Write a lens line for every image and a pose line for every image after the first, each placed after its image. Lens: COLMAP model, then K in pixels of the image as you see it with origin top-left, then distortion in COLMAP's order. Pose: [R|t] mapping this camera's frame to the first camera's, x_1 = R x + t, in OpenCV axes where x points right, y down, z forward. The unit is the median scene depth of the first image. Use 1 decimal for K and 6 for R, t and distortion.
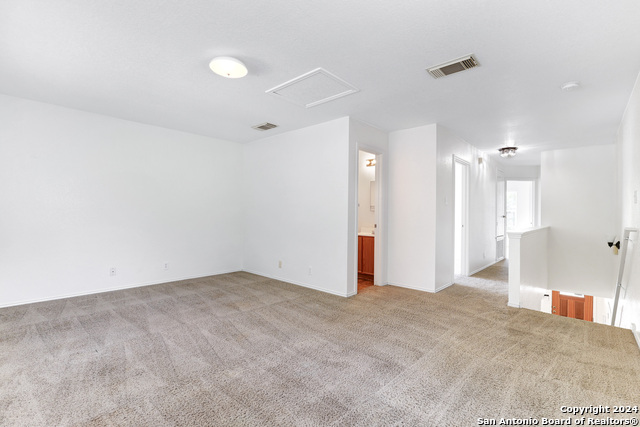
lens RADIAL K [[294.4, 0, 325.0], [0, 294.4, 213.7], [0, 0, 1]] dist [-0.009434, 0.000489]
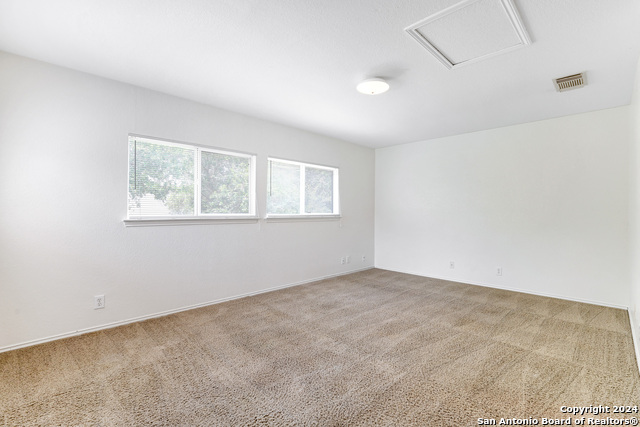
lens RADIAL K [[294.4, 0, 325.0], [0, 294.4, 213.7], [0, 0, 1]] dist [-0.009434, 0.000489]
pose [[-0.042766, -0.006809, -0.999062, 0.644941], [-0.006853, 0.999955, -0.006521, -0.001580], [0.999062, 0.006568, -0.042811, 0.683058]]
